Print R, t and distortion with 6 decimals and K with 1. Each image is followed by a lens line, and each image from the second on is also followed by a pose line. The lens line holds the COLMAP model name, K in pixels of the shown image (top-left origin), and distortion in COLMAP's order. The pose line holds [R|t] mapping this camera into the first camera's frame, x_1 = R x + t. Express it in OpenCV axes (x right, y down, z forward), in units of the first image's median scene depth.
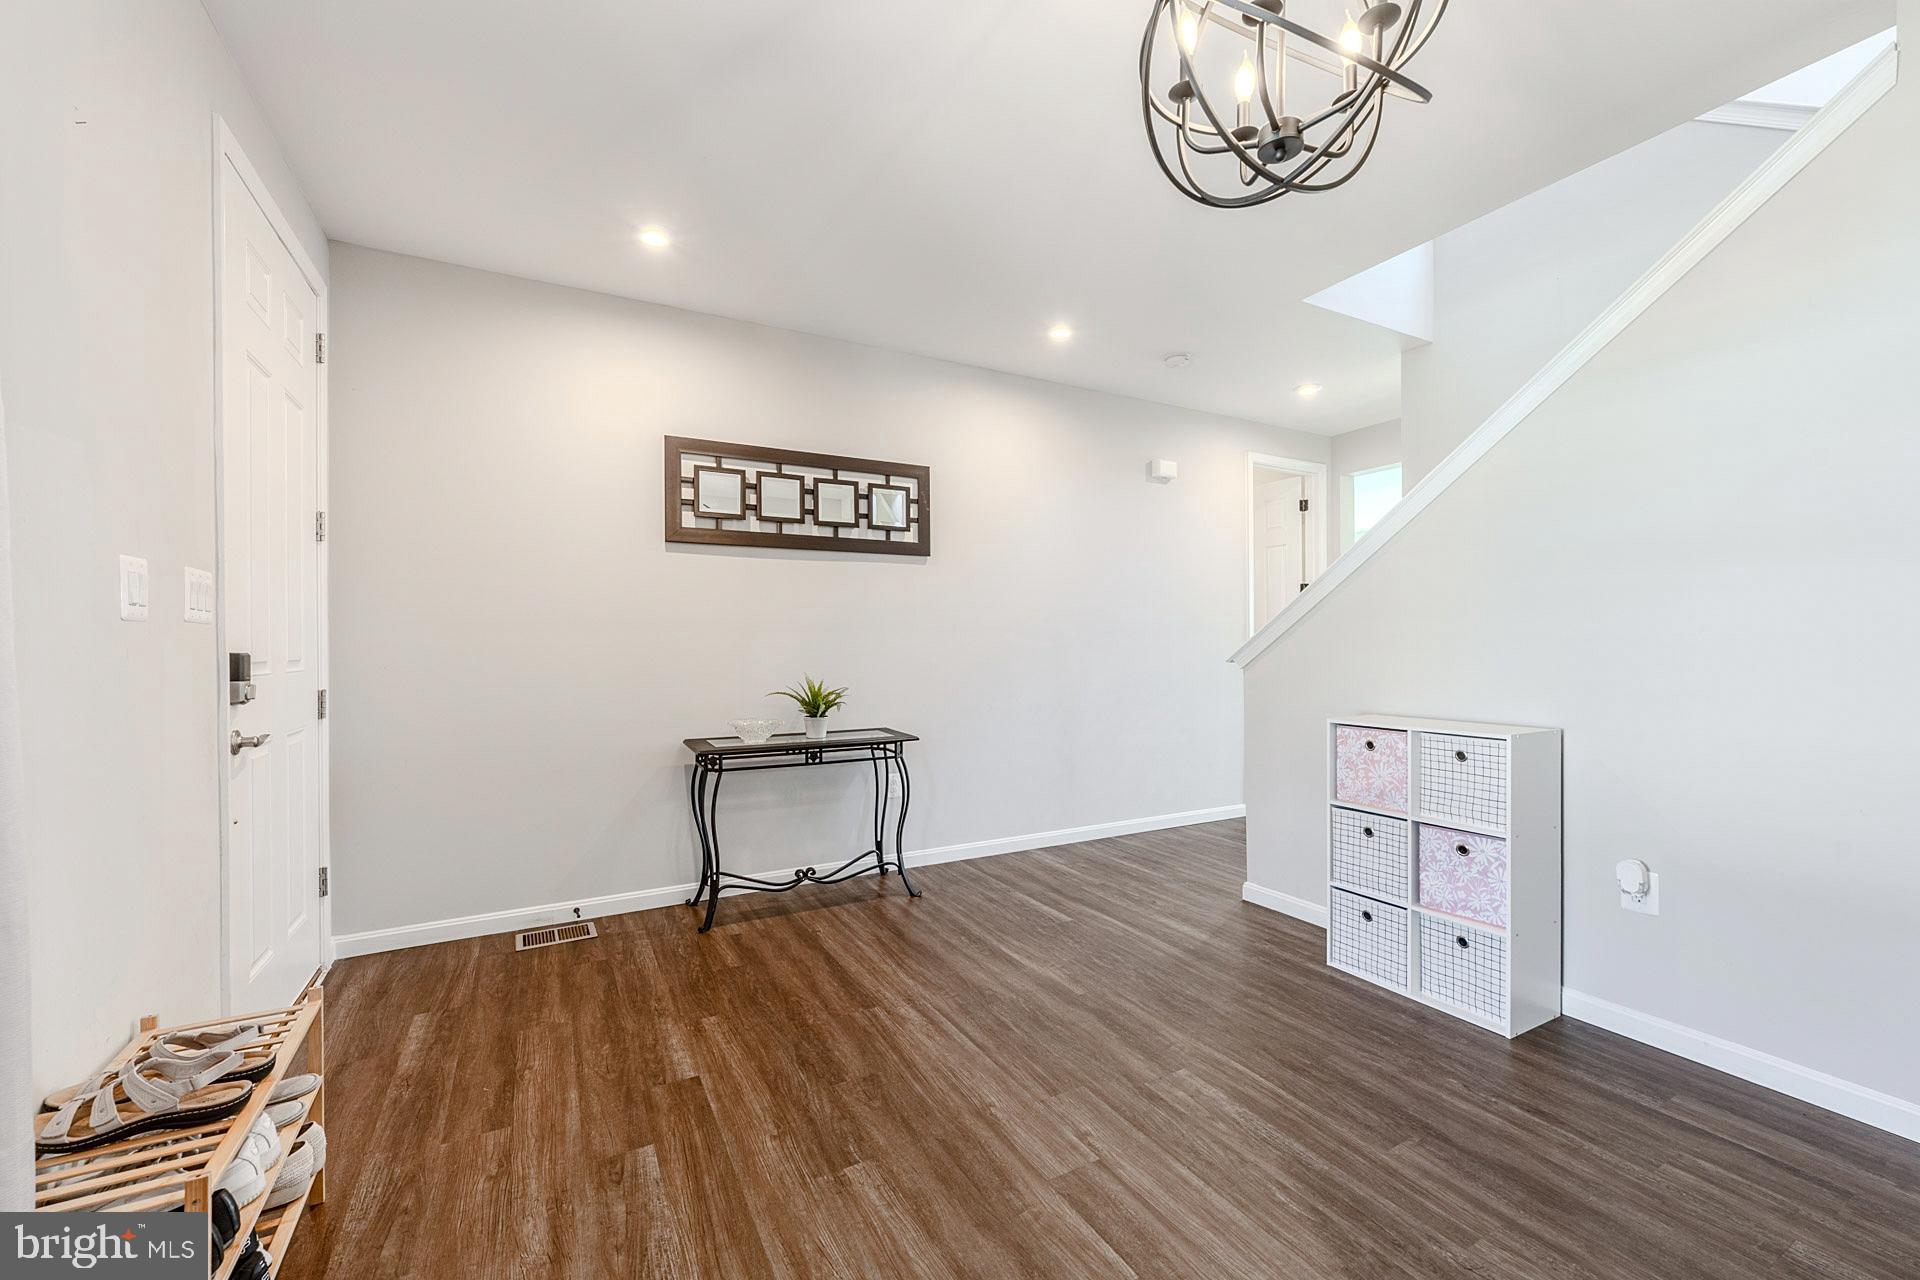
lens RADIAL K [[758.9, 0, 963.6], [0, 758.9, 637.9], [0, 0, 1]] dist [-0.004894, 0.000691]
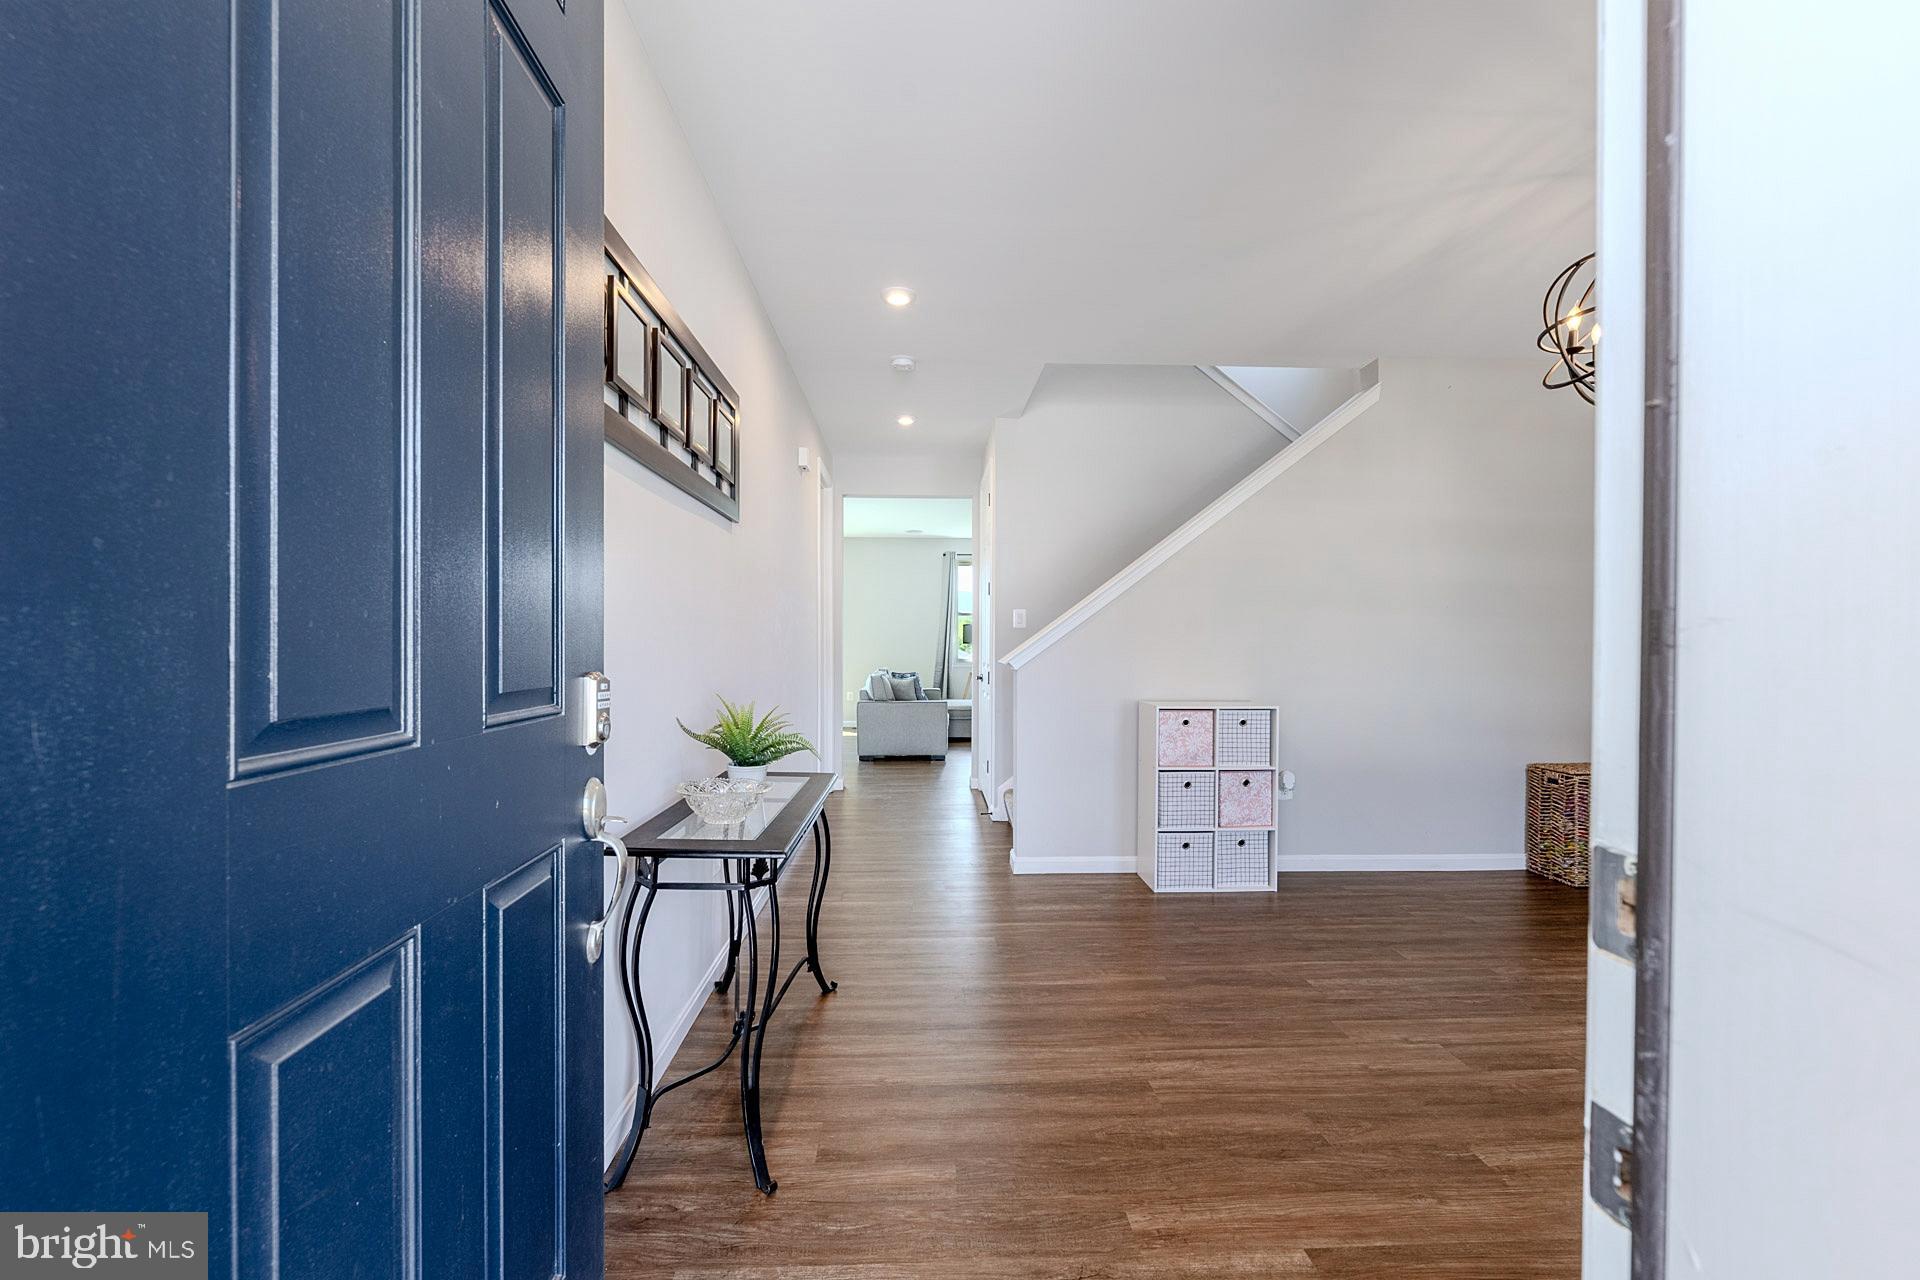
lens RADIAL K [[758.9, 0, 949.1], [0, 758.9, 651.6], [0, 0, 1]] dist [-0.004894, 0.000691]
pose [[0.443474, -0.004673, 0.896275, -1.029819], [-0.018194, 0.999733, 0.014215, 0.000764], [-0.896103, -0.022610, 0.443270, 0.893073]]
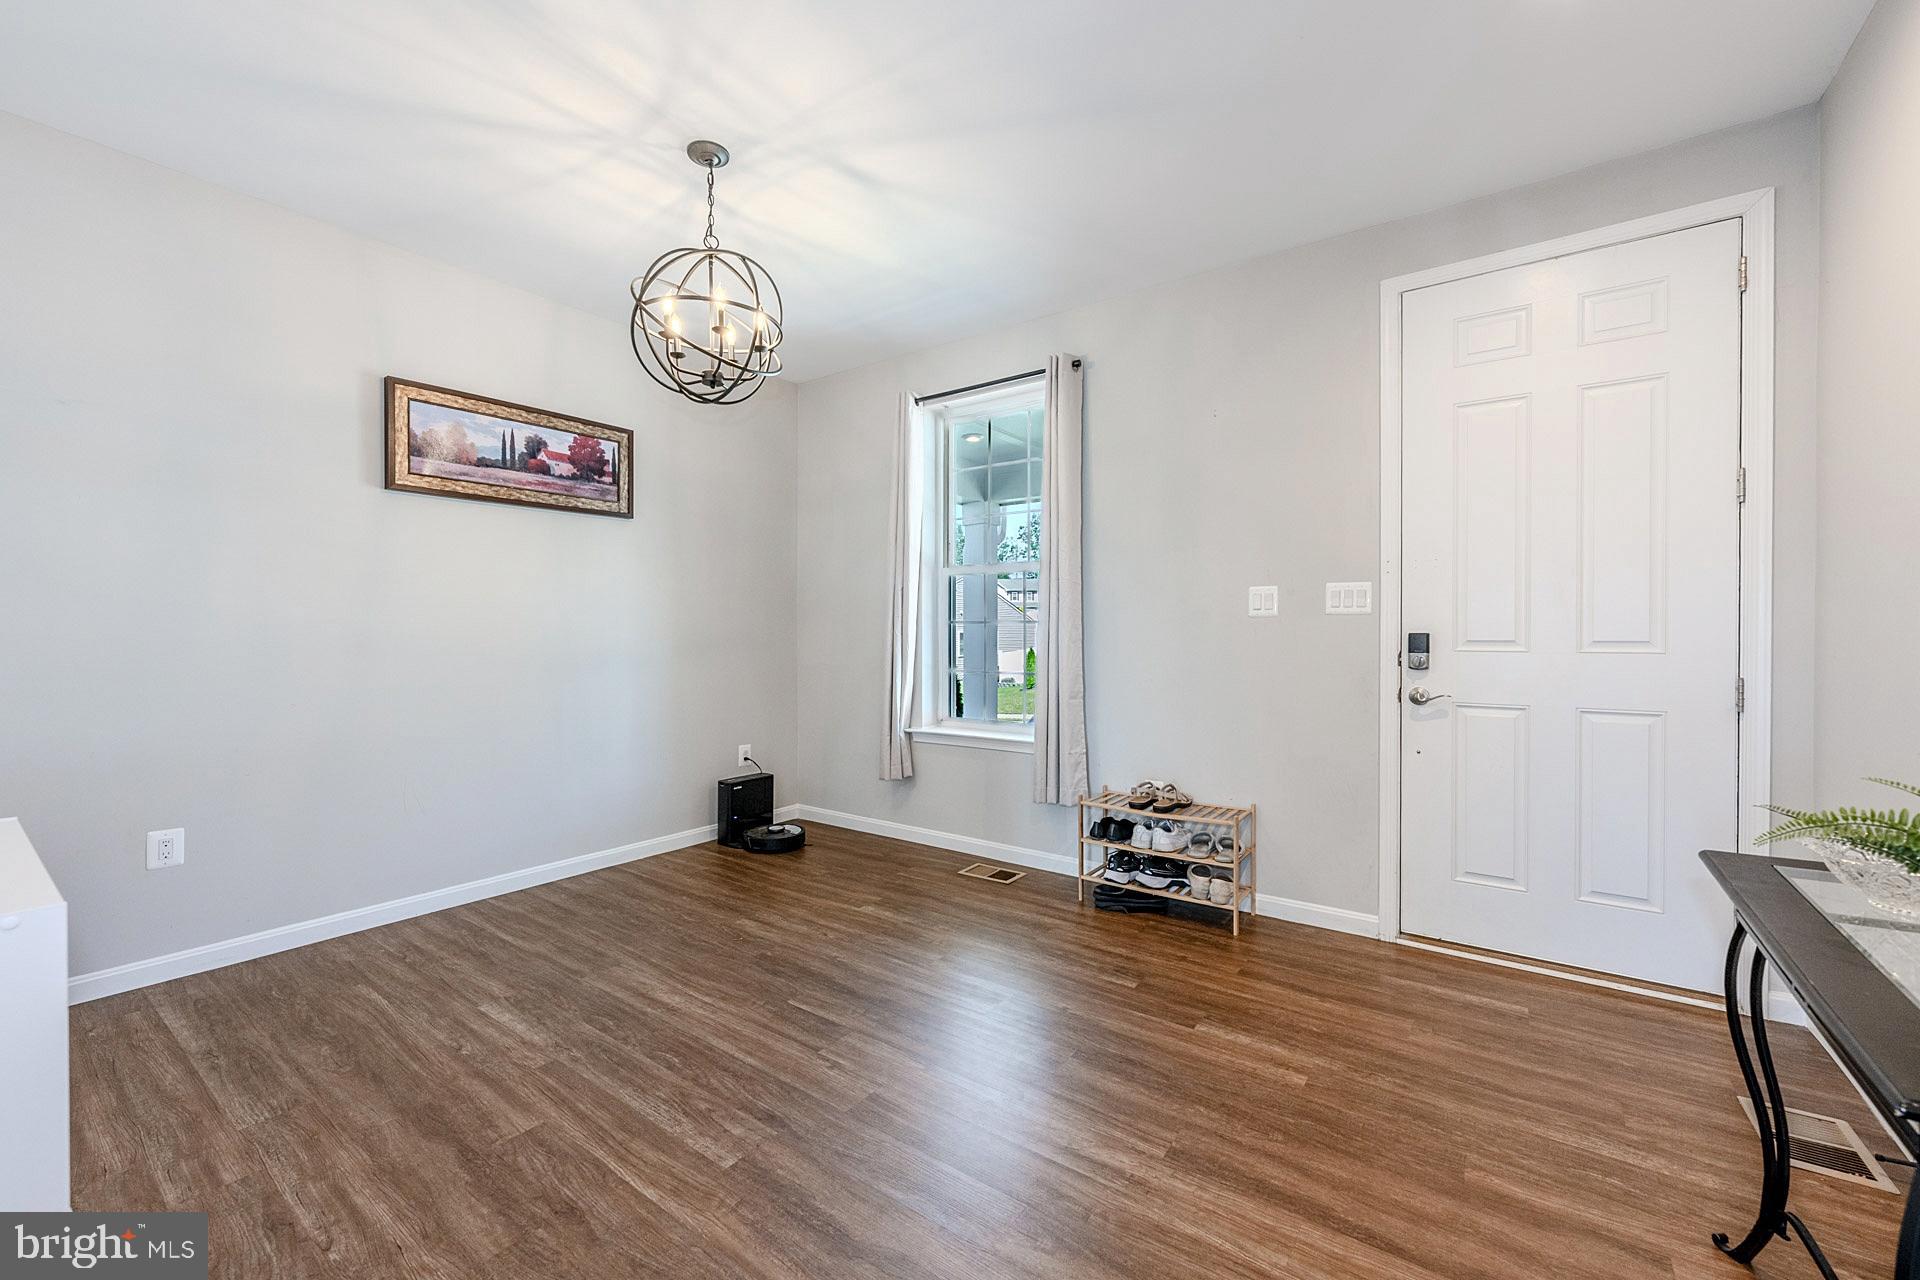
lens RADIAL K [[758.9, 0, 958.4], [0, 758.9, 637.6], [0, 0, 1]] dist [-0.004894, 0.000691]
pose [[-0.906639, 0.008136, -0.421829, 0.361828], [0.010424, 0.999941, -0.003118, 0.018557], [0.421779, -0.007224, -0.906670, 1.650639]]
